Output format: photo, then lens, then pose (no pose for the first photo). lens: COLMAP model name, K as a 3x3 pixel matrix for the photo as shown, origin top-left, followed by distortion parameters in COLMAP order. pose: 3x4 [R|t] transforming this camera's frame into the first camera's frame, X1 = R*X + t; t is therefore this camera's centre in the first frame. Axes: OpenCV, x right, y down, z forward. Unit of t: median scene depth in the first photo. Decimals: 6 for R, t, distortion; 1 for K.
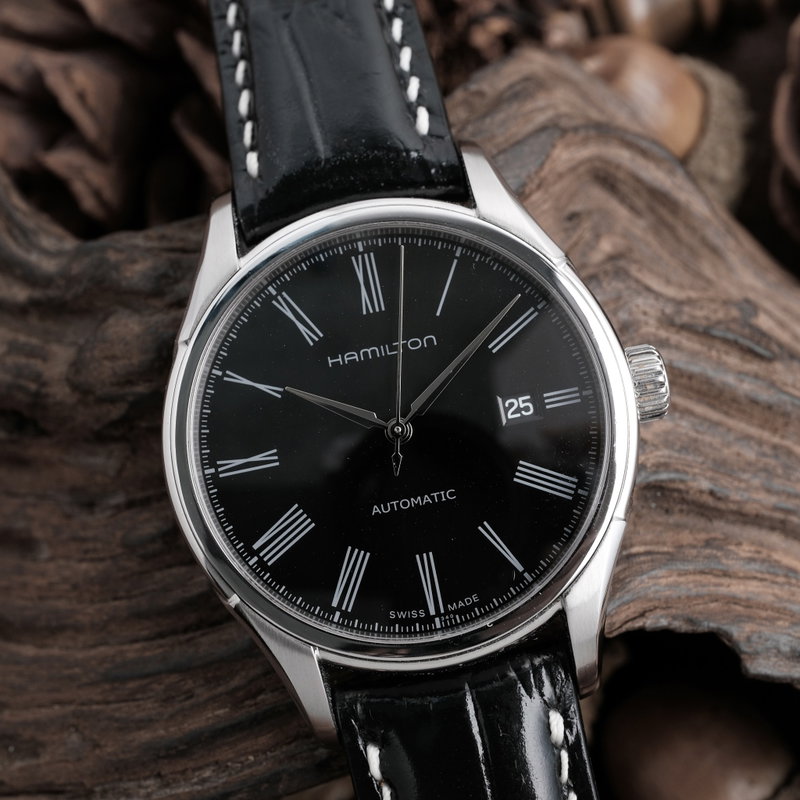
lens RADIAL K [[1673.8, 0, 400.8], [0, 1673.8, 399.3], [0, 0, 1]] dist [0.010052, 0.000000]
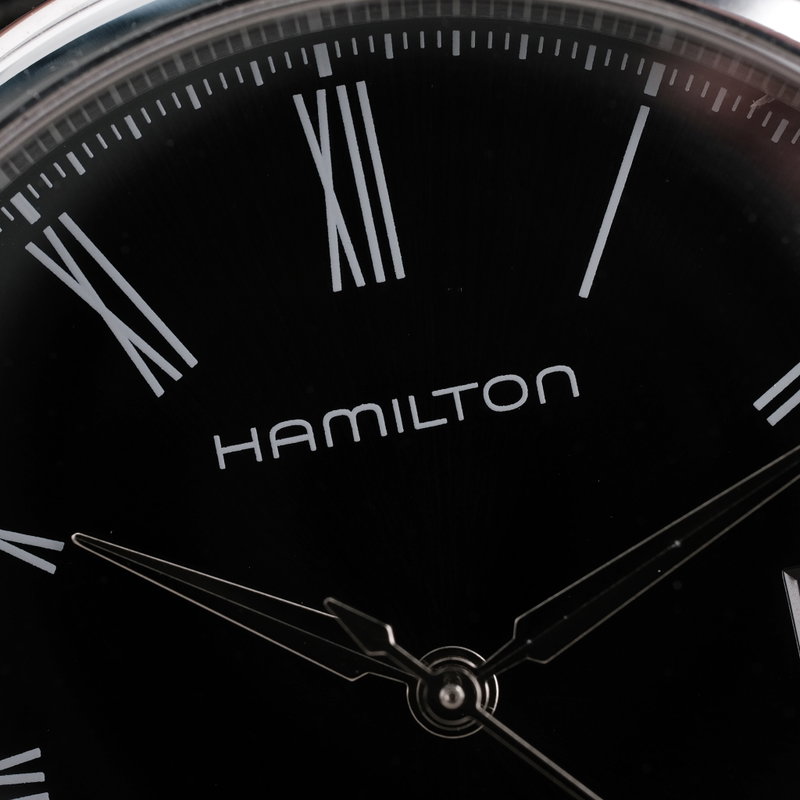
lens RADIAL K [[1673.8, 0, 396.3], [0, 1673.8, 400.7], [0, 0, 1]] dist [0.010052, 0.000000]
pose [[0.999337, 0.001115, -0.036386, -0.000307], [-0.005838, 0.991500, -0.129974, 0.007104], [0.035932, 0.130100, 0.990850, 0.710635]]
